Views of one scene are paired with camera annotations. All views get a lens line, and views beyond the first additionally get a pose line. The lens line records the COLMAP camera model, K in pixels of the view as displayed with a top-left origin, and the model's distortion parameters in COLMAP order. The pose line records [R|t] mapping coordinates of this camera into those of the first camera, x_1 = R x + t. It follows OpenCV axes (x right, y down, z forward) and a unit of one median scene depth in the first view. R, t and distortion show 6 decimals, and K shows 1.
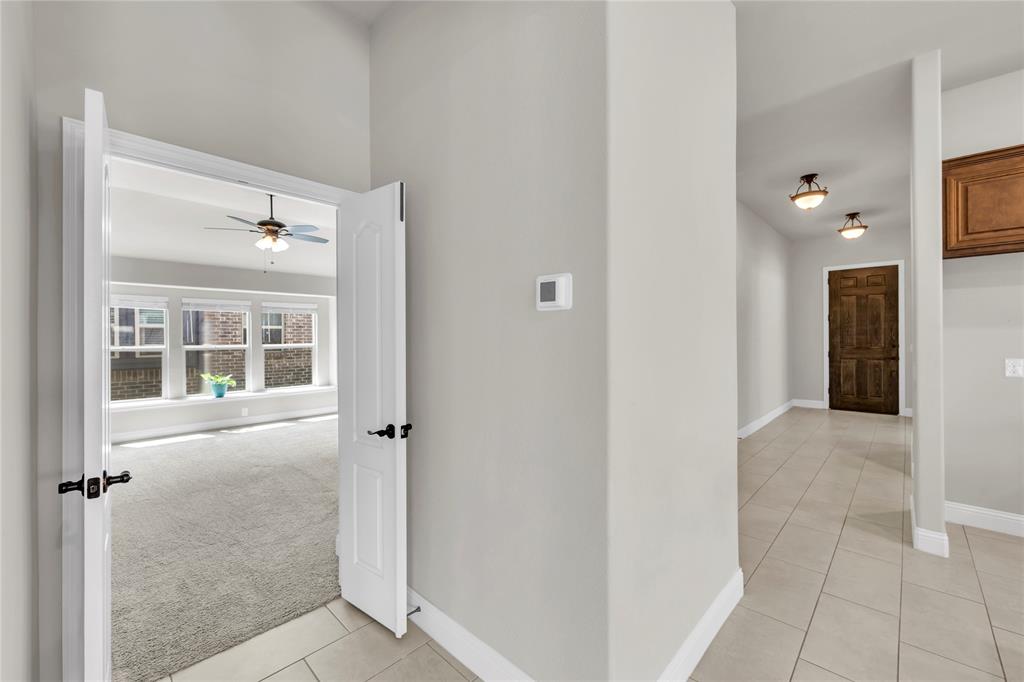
lens RADIAL K [[407.5, 0, 520.7], [0, 407.5, 337.8], [0, 0, 1]] dist [0.001859, -0.000545]
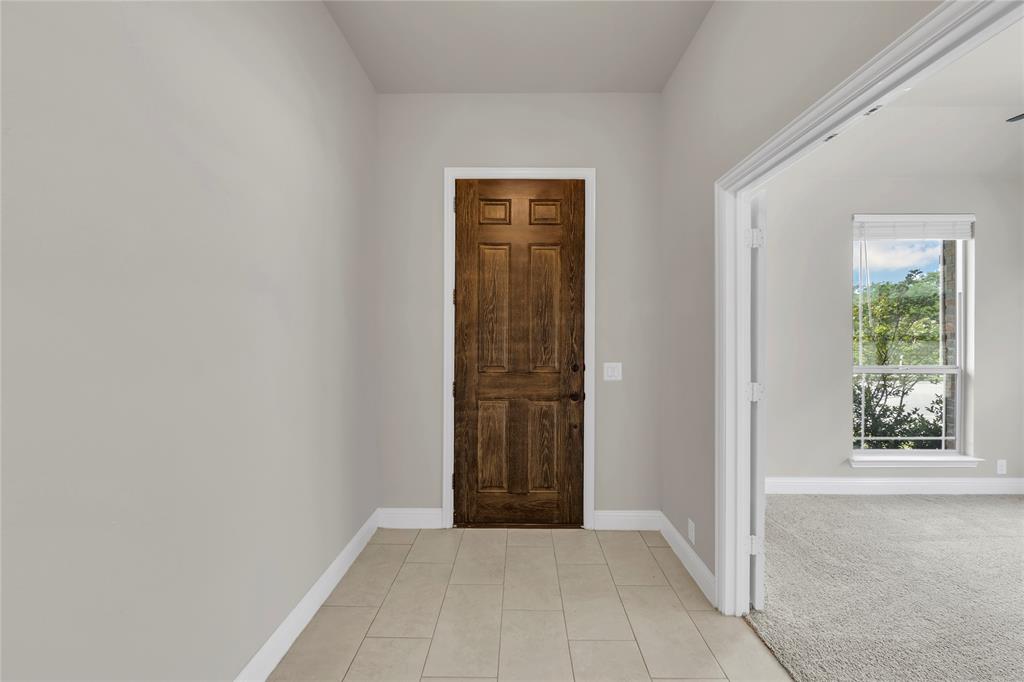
lens RADIAL K [[407.5, 0, 519.3], [0, 407.5, 338.9], [0, 0, 1]] dist [0.001859, -0.000545]
pose [[0.720613, 0.008841, 0.693281, 0.548741], [-0.008115, 0.999958, -0.004317, -0.007532], [-0.693290, -0.002515, 0.720654, 0.699821]]
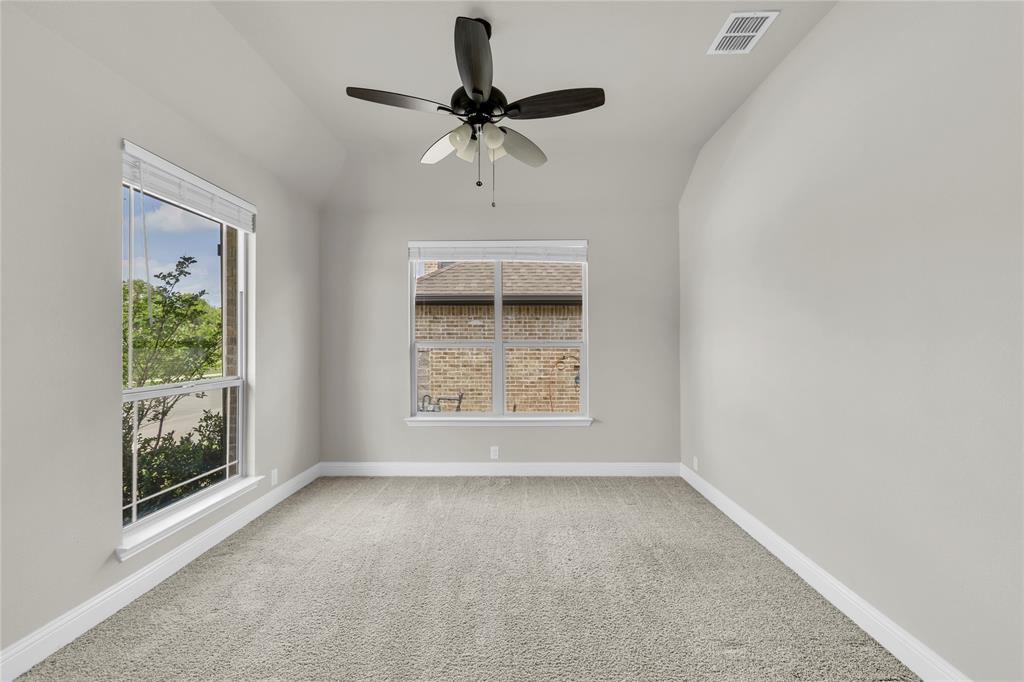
lens RADIAL K [[407.5, 0, 518.0], [0, 407.5, 339.7], [0, 0, 1]] dist [0.001859, -0.000545]
pose [[-0.680162, 0.017854, 0.732845, 0.702761], [0.012180, 0.999841, -0.013055, -0.009511], [-0.732961, 0.000047, -0.680271, 0.746388]]
